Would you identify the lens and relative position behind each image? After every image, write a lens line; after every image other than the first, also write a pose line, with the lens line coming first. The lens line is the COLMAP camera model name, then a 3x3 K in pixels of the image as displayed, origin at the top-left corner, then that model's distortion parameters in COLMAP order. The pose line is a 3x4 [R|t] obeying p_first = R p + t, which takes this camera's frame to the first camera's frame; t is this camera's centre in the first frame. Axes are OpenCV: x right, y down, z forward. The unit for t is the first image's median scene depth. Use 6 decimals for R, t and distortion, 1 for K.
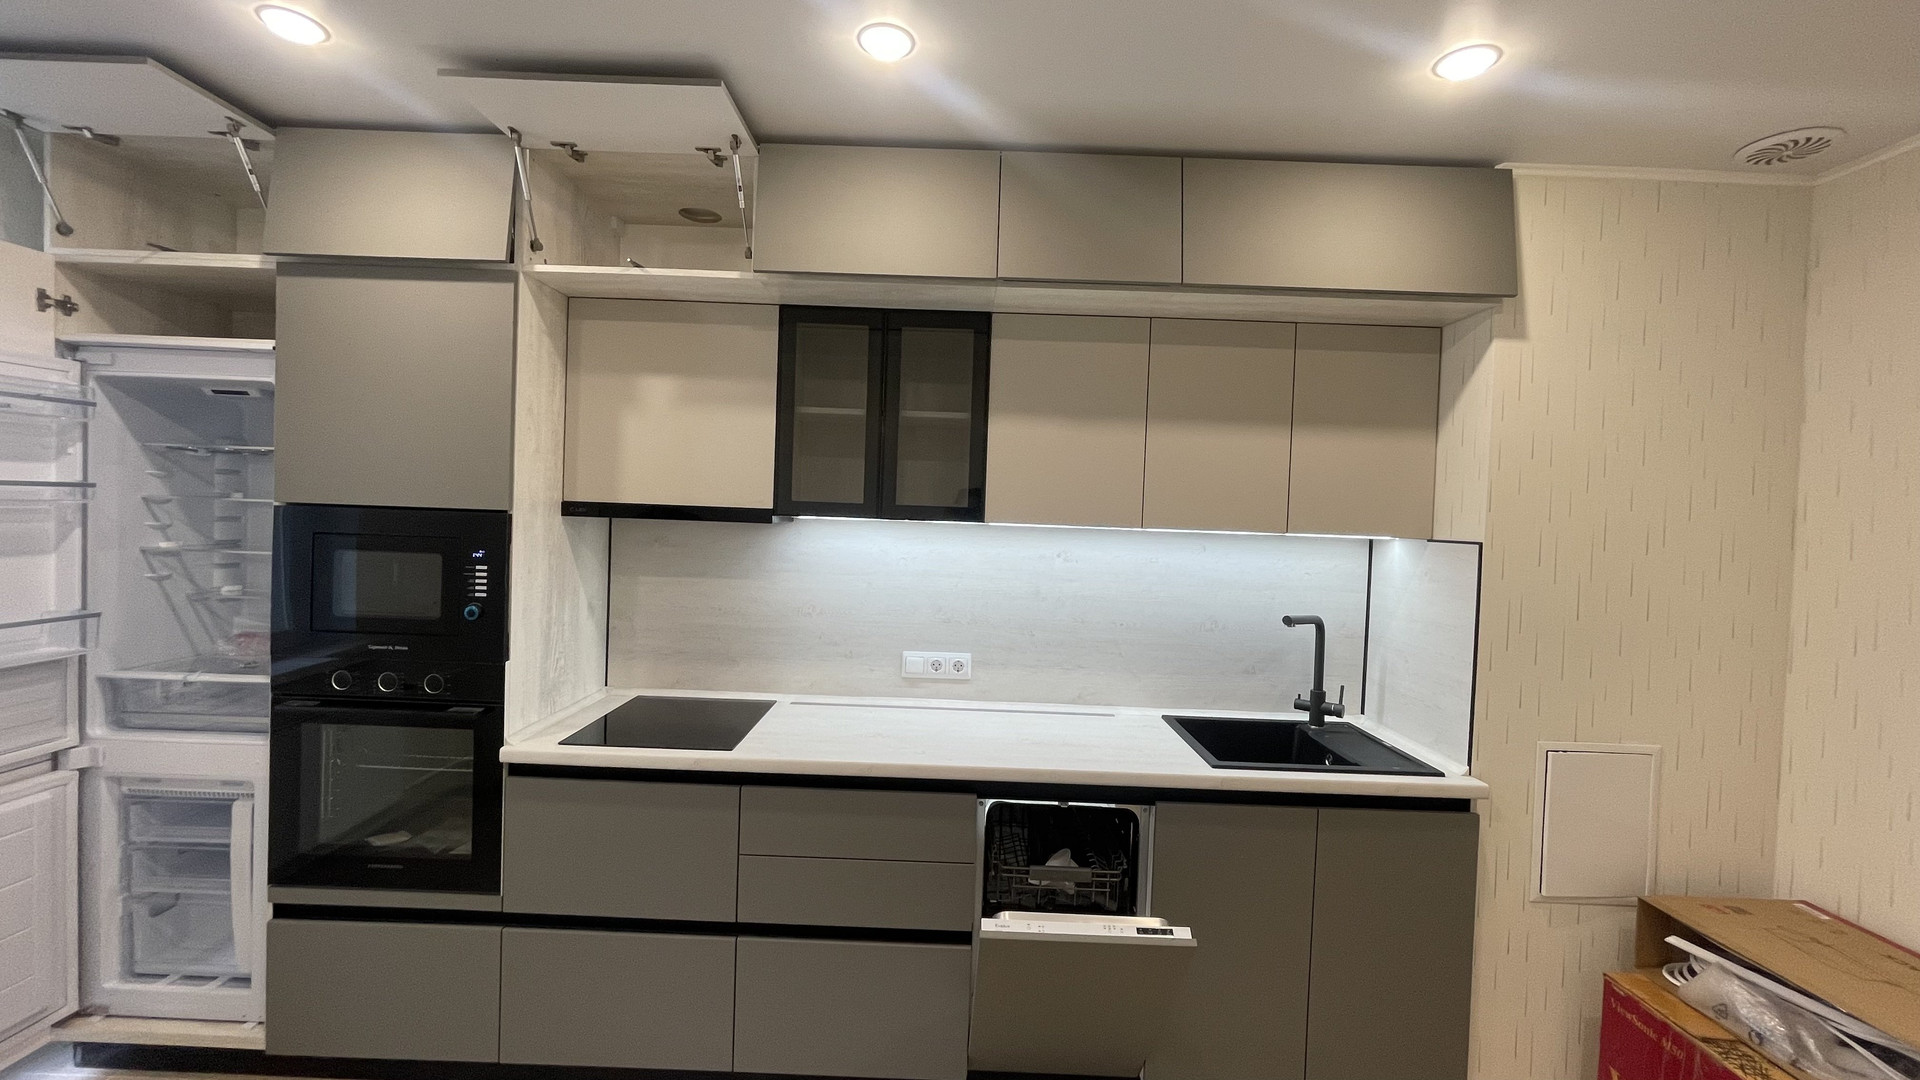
lens RADIAL K [[775.4, 0, 947.6], [0, 775.4, 533.2], [0, 0, 1]] dist [-0.002402, -0.000160]
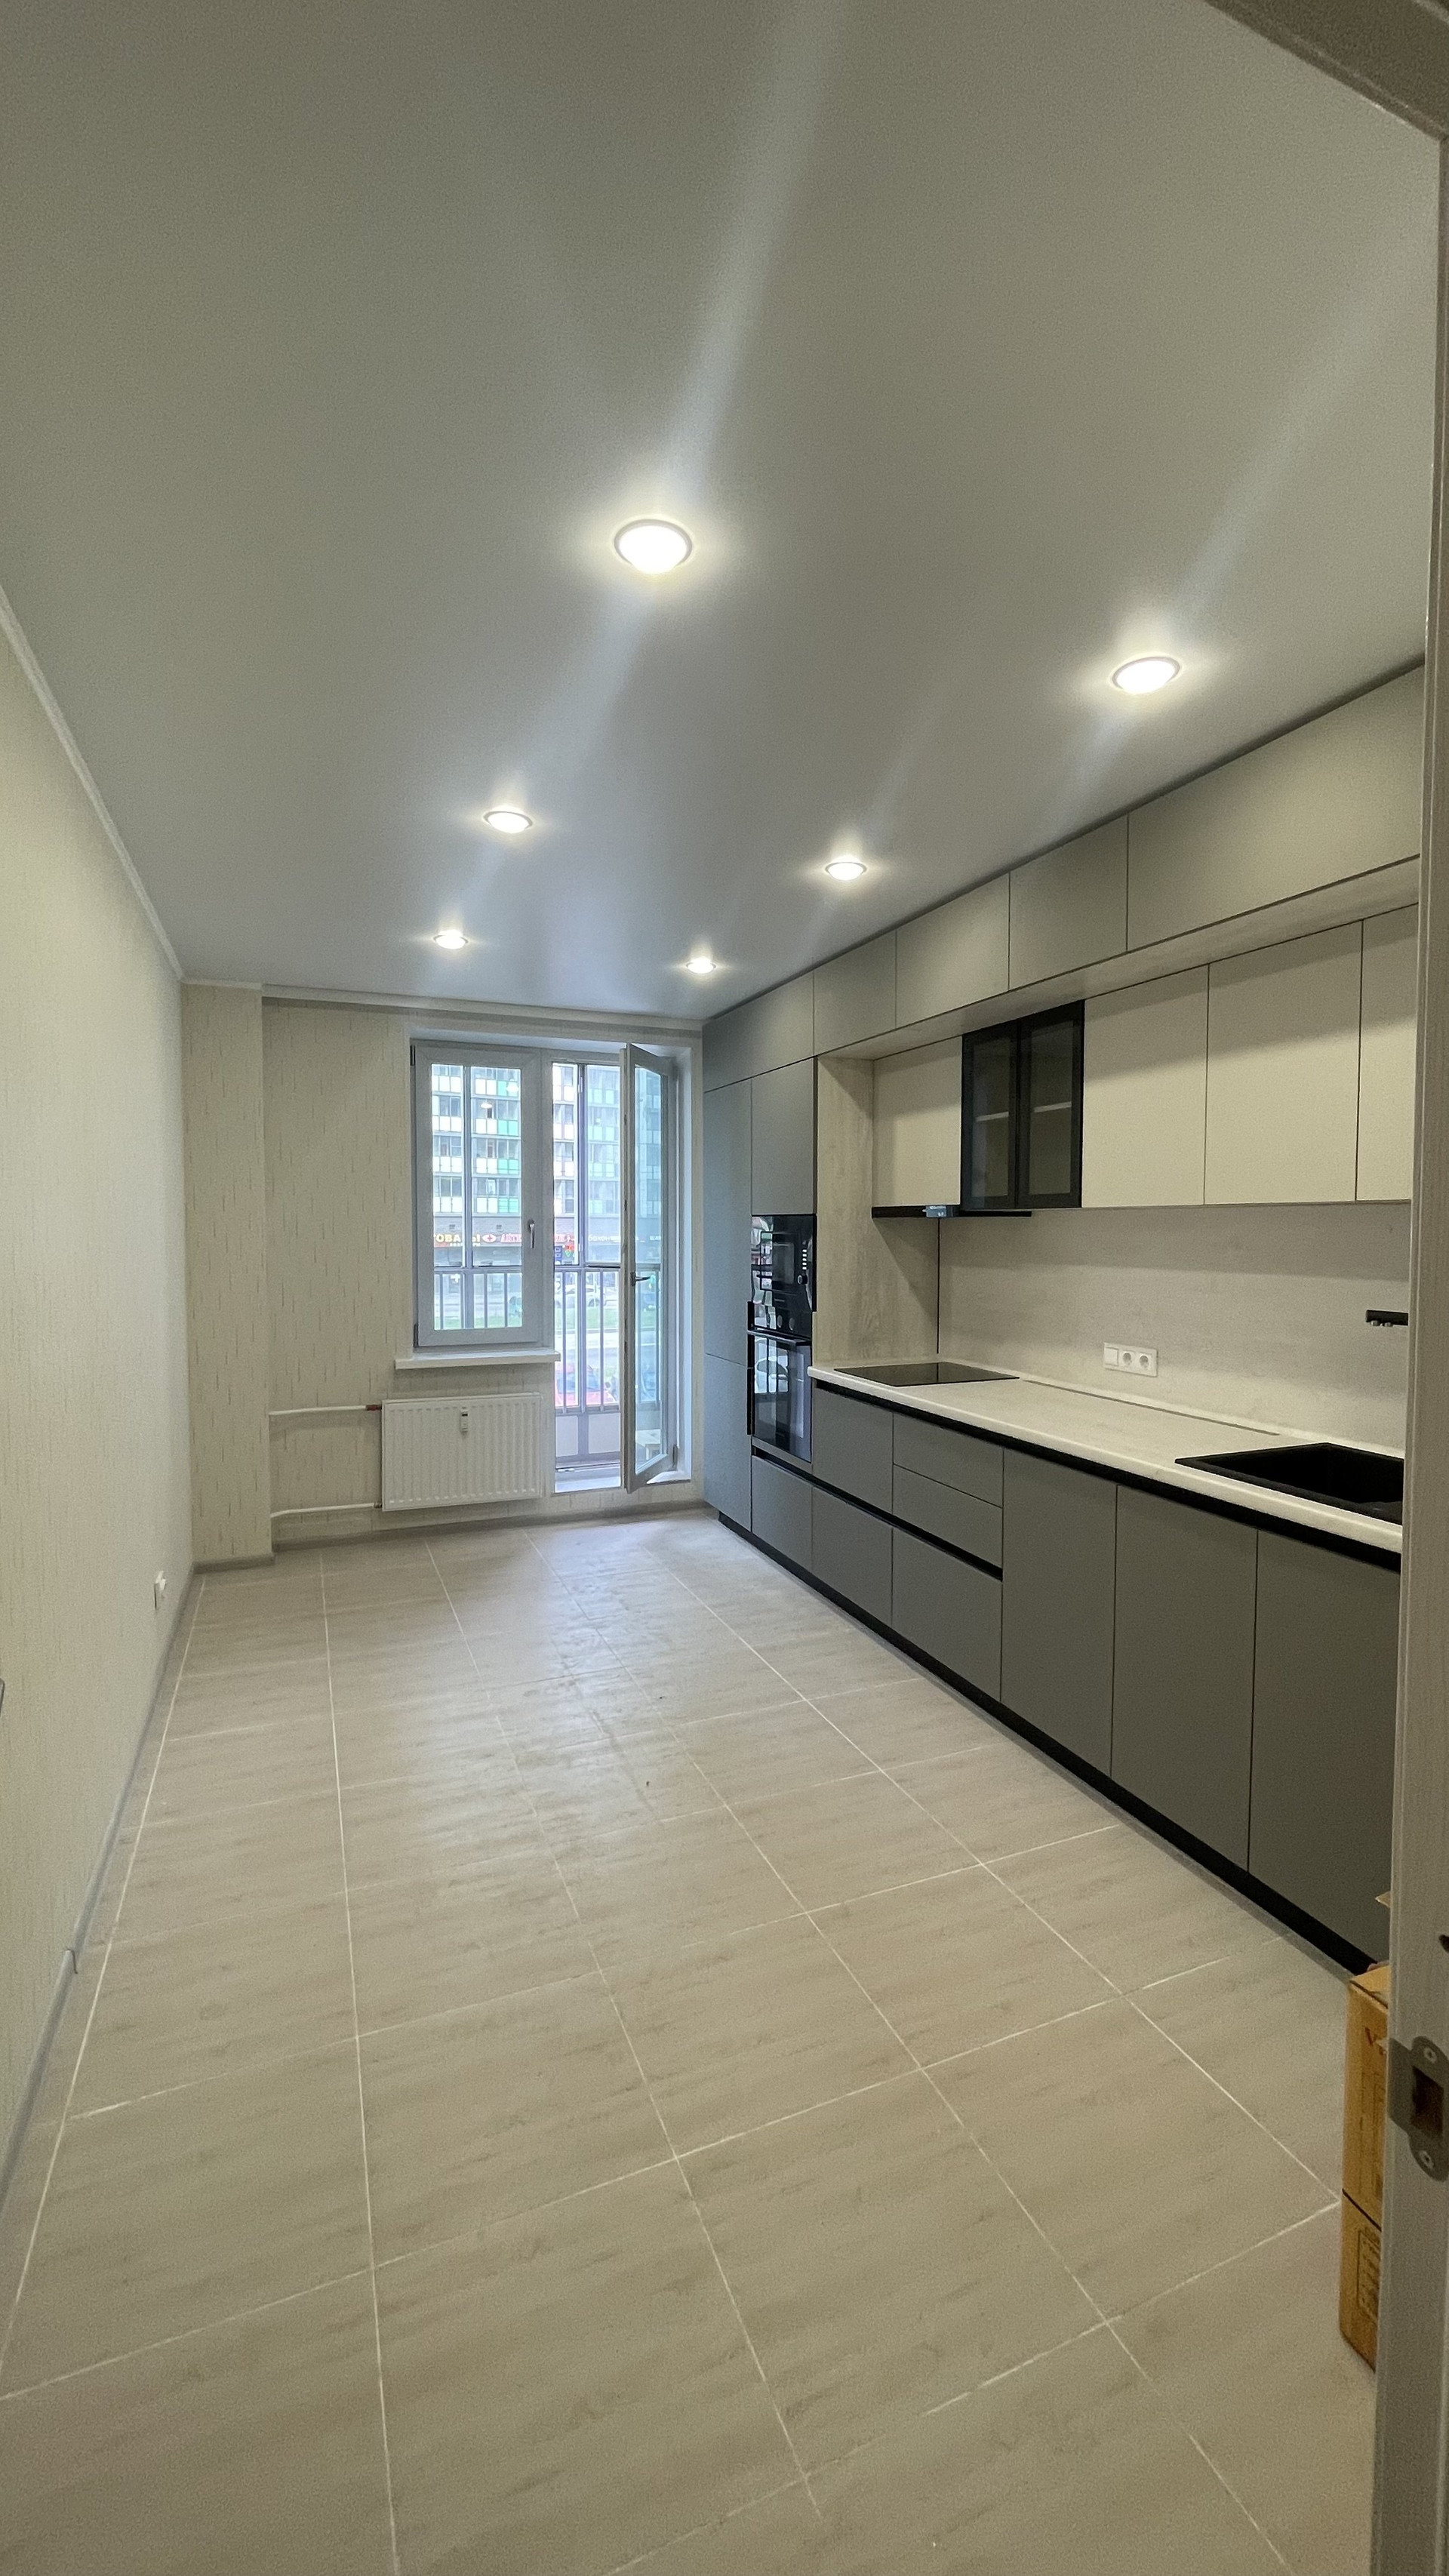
lens RADIAL K [[1040.3, 0, 740.5], [0, 1040.3, 1273.4], [0, 0, 1]] dist [-0.002402, -0.000160]
pose [[0.391812, 0.006803, -0.920020, 1.259802], [-0.008120, 0.999959, 0.003936, 0.080834], [0.920010, 0.005929, 0.391851, 0.056488]]
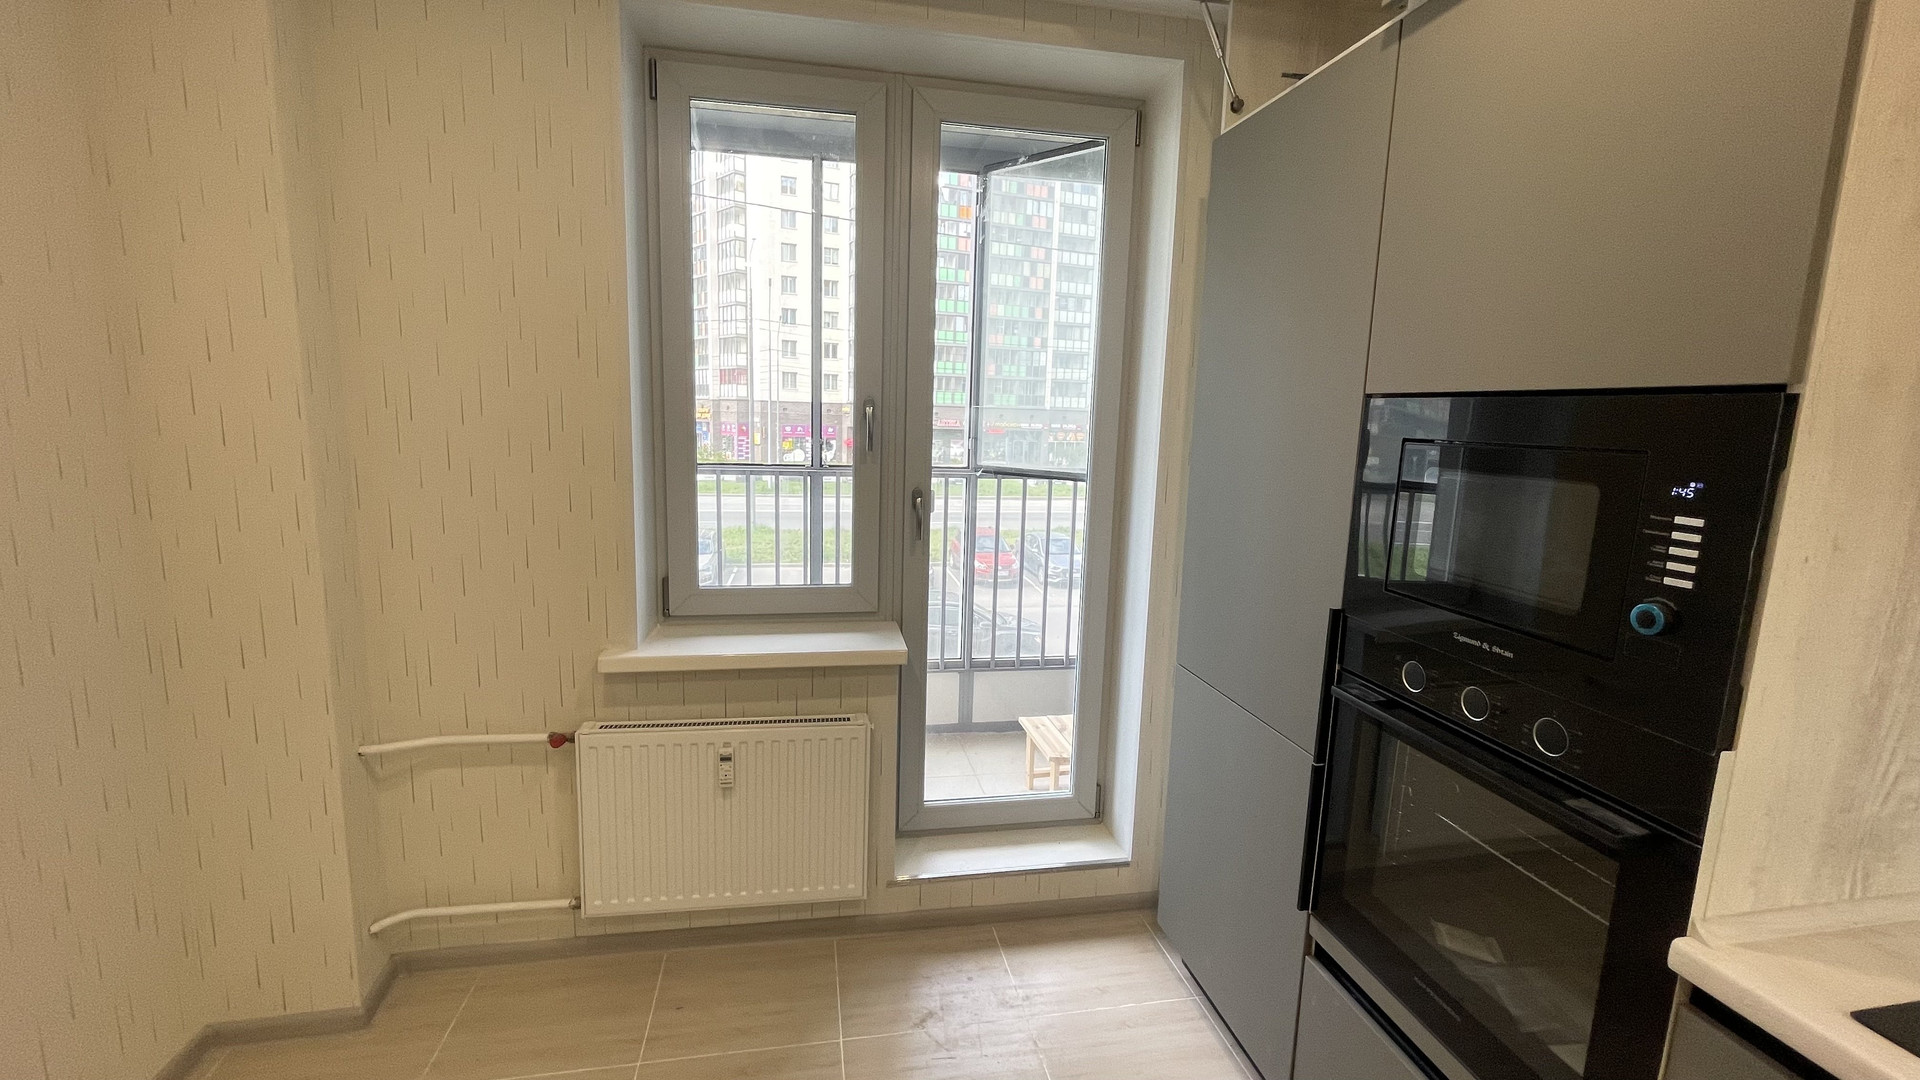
lens RADIAL K [[775.4, 0, 948.7], [0, 775.4, 530.8], [0, 0, 1]] dist [-0.002402, -0.000160]
pose [[0.185482, 0.117759, -0.975566, -0.250916], [-0.043148, 0.992812, 0.111637, 0.018778], [0.981700, 0.021387, 0.189229, 0.502098]]
